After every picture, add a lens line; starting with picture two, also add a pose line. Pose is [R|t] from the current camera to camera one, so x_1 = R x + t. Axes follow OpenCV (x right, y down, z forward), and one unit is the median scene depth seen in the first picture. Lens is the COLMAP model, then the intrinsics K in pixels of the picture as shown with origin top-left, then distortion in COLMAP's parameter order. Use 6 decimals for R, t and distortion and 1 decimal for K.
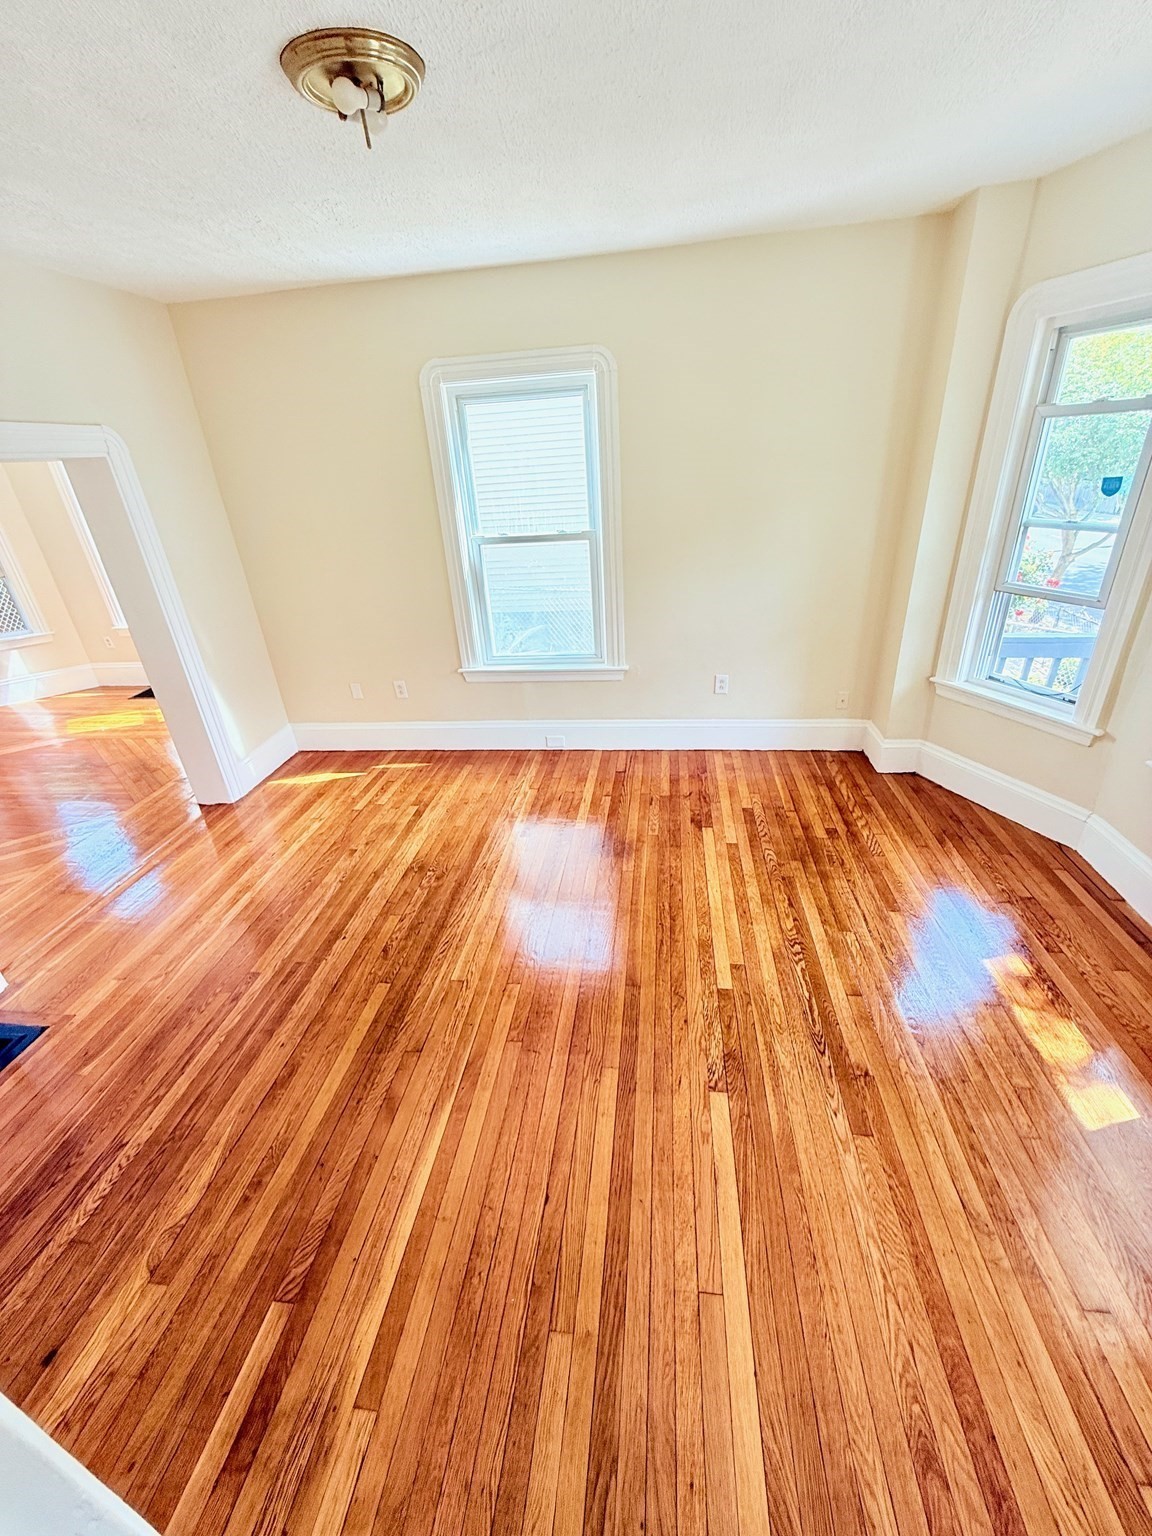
lens RADIAL K [[609.0, 0, 573.6], [0, 609.0, 761.3], [0, 0, 1]] dist [-0.000463, 0.000373]
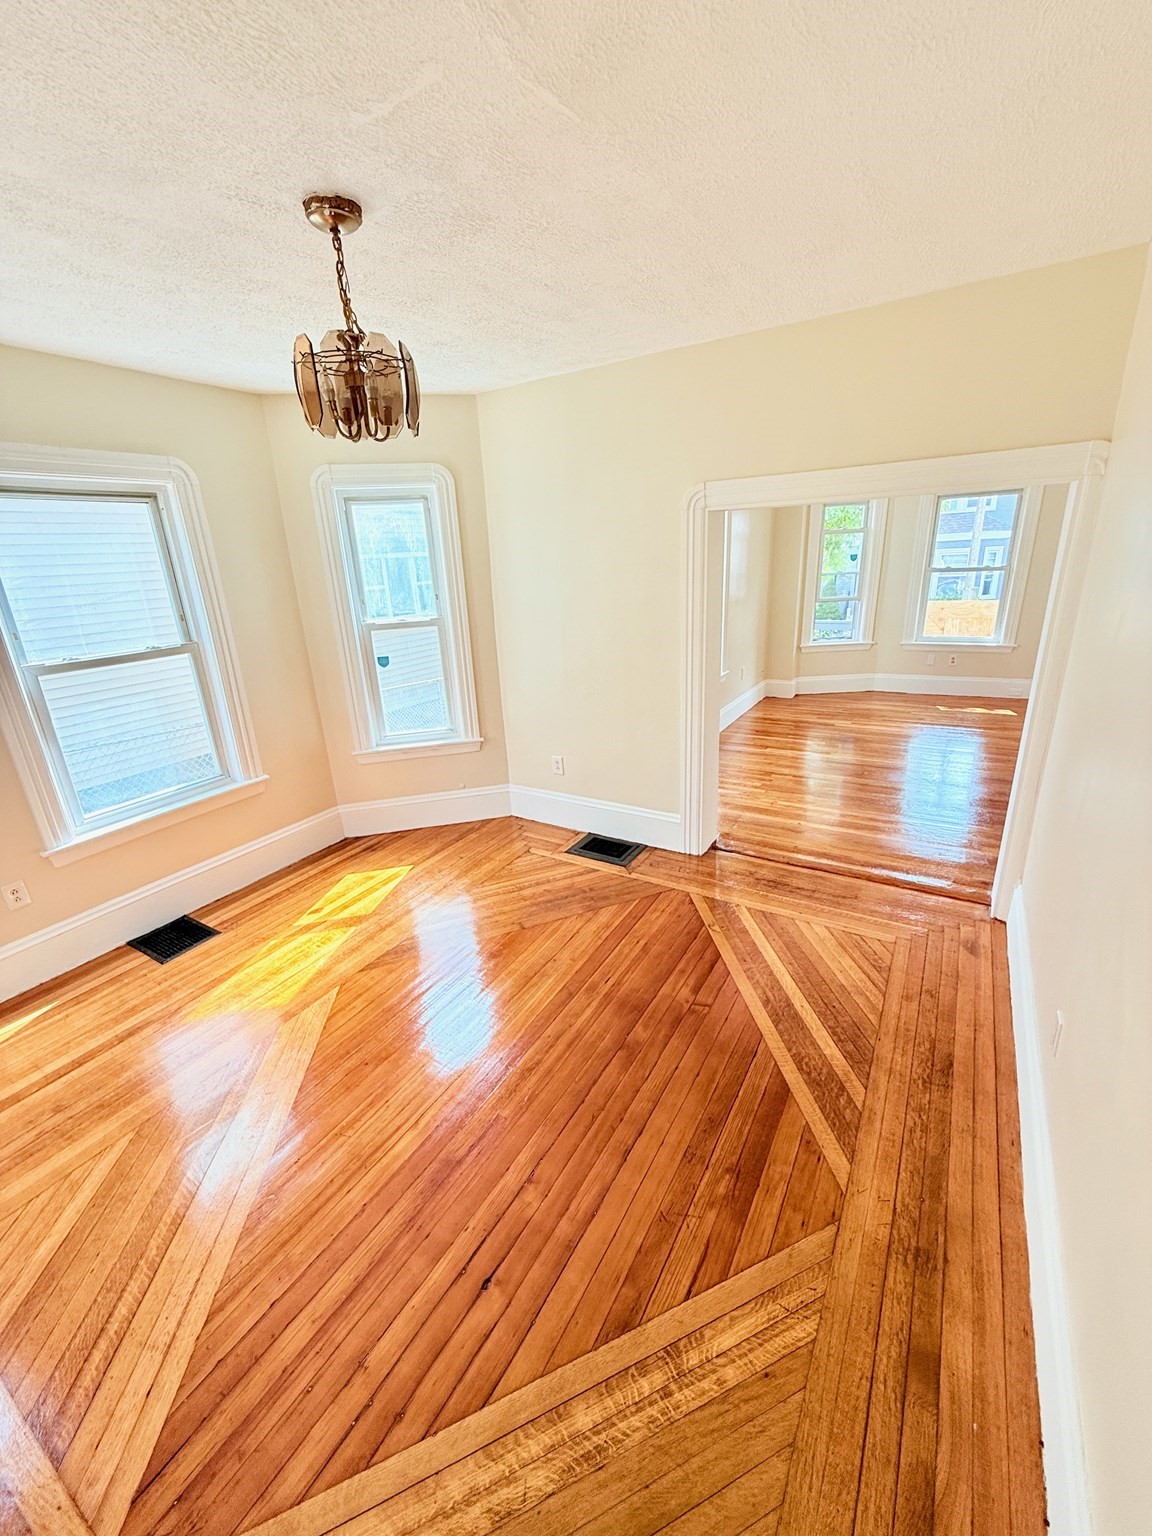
lens RADIAL K [[609.0, 0, 583.1], [0, 609.0, 760.7], [0, 0, 1]] dist [-0.000463, 0.000373]
pose [[0.412918, -0.263557, 0.871801, -1.922641], [0.425425, 0.902185, 0.071245, -0.278274], [-0.805303, 0.341467, 0.484652, 0.793874]]
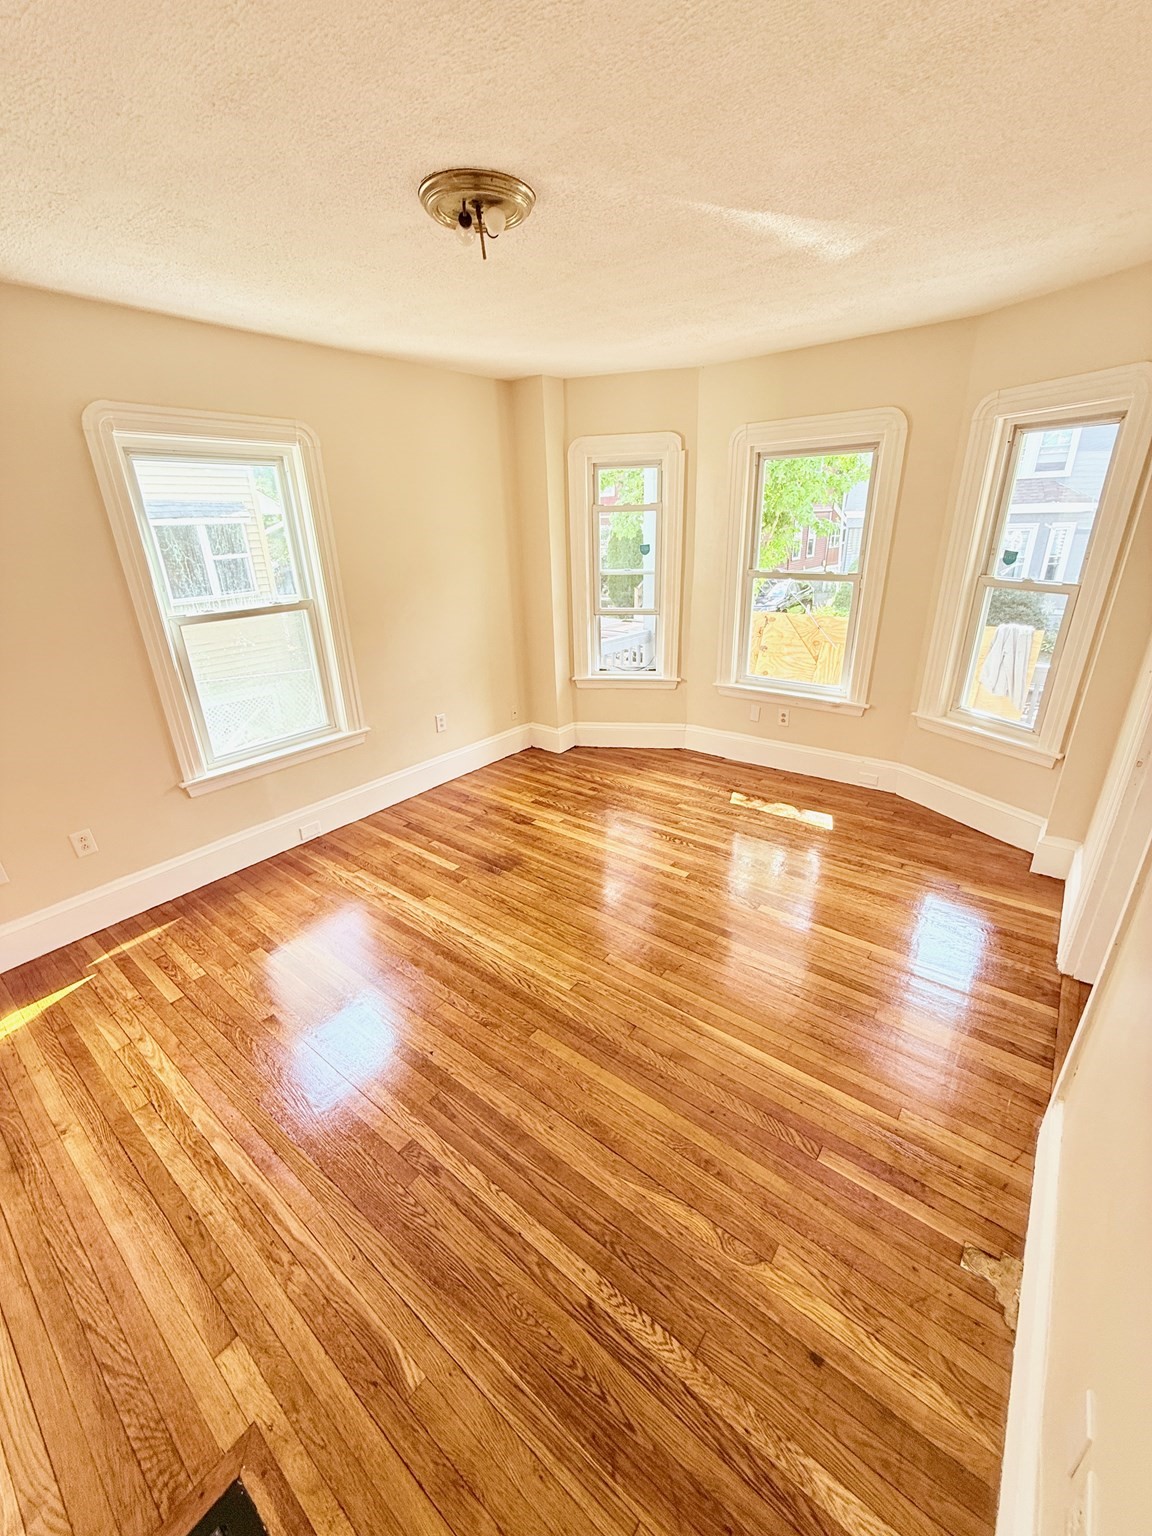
lens RADIAL K [[609.0, 0, 574.0], [0, 609.0, 761.6], [0, 0, 1]] dist [-0.000463, 0.000373]
pose [[0.522083, -0.273968, 0.807694, -0.723706], [0.378484, 0.923073, 0.068457, -0.055733], [-0.764316, 0.269959, 0.585614, 0.211569]]
